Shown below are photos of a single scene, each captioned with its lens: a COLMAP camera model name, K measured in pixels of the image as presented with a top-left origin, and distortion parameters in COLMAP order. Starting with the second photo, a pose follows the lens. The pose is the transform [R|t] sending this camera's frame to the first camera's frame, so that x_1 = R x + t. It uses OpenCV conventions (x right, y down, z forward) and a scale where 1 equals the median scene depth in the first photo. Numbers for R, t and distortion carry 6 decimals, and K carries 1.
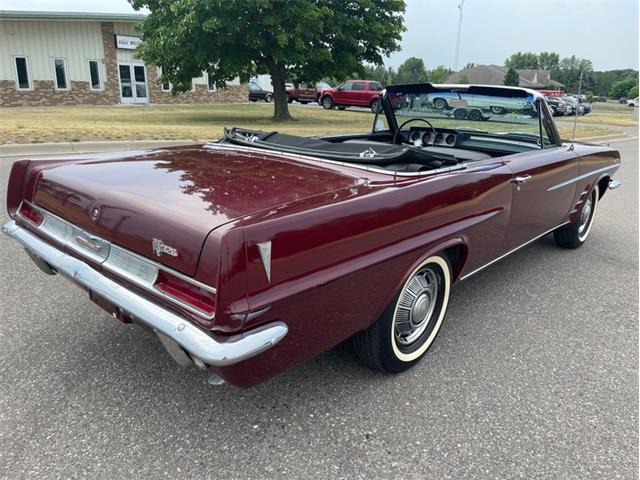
lens RADIAL K [[478.8, 0, 325.3], [0, 478.8, 234.8], [0, 0, 1]] dist [0.069867, -0.100423]
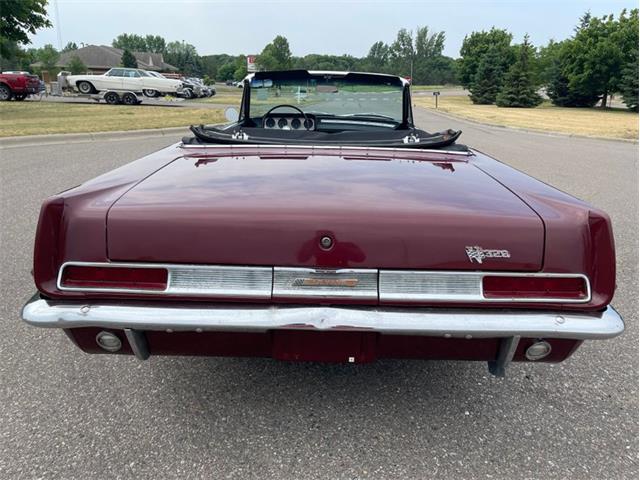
lens RADIAL K [[478.8, 0, 325.0], [0, 478.8, 231.5], [0, 0, 1]] dist [0.074075, -0.105446]
pose [[0.746914, -0.204426, 0.632716, -0.761143], [0.187524, 0.977702, 0.094519, -0.106162], [-0.637930, 0.048051, 0.768594, 0.316617]]
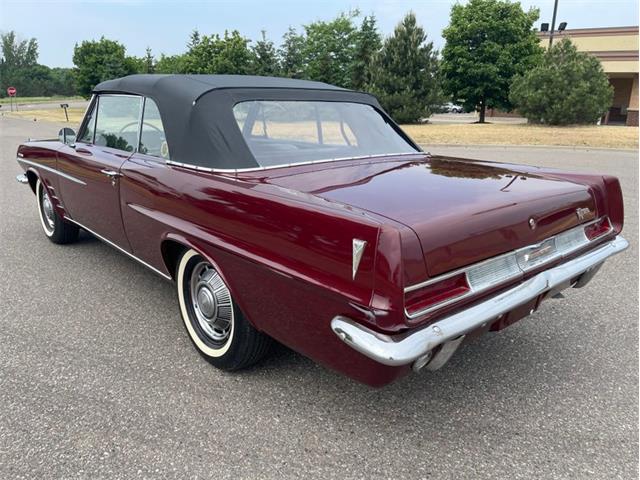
lens RADIAL K [[479.1, 0, 316.4], [0, 479.1, 236.3], [0, 0, 1]] dist [0.063226, -0.095347]
pose [[0.122983, -0.289133, 0.949356, -1.176194], [0.271076, 0.930027, 0.248130, -0.307068], [-0.954669, 0.226832, 0.192755, 0.978788]]
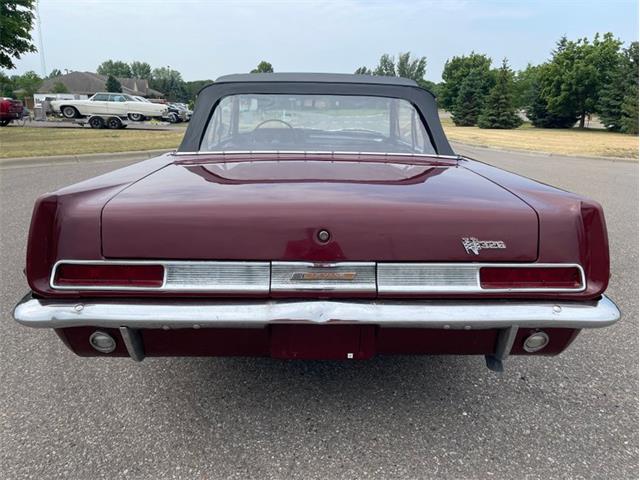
lens RADIAL K [[478.8, 0, 325.3], [0, 478.8, 234.8], [0, 0, 1]] dist [0.069867, -0.100423]
pose [[0.725596, -0.189763, 0.661438, -0.778819], [0.200355, 0.977838, 0.060748, -0.072643], [-0.658307, 0.088443, 0.747536, 0.327736]]
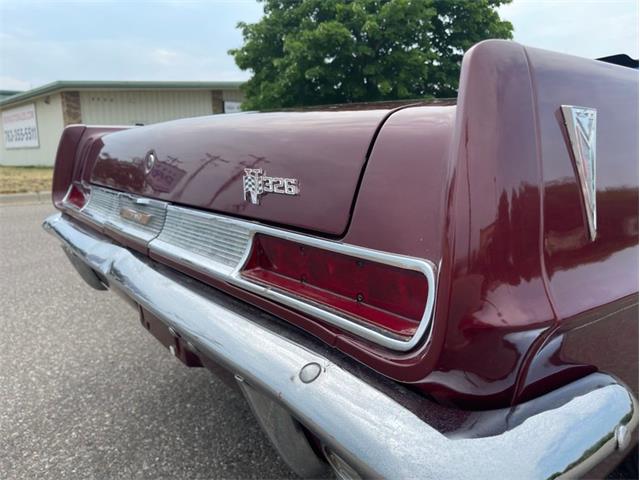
lens RADIAL K [[496.3, 0, 319.7], [0, 496.3, 229.3], [0, 0, 1]] dist [0.002433, -0.003848]
pose [[0.979717, -0.005259, -0.200319, -0.132921], [-0.021238, 0.991300, -0.129896, 0.082054], [0.199259, 0.131516, 0.971082, 0.387821]]
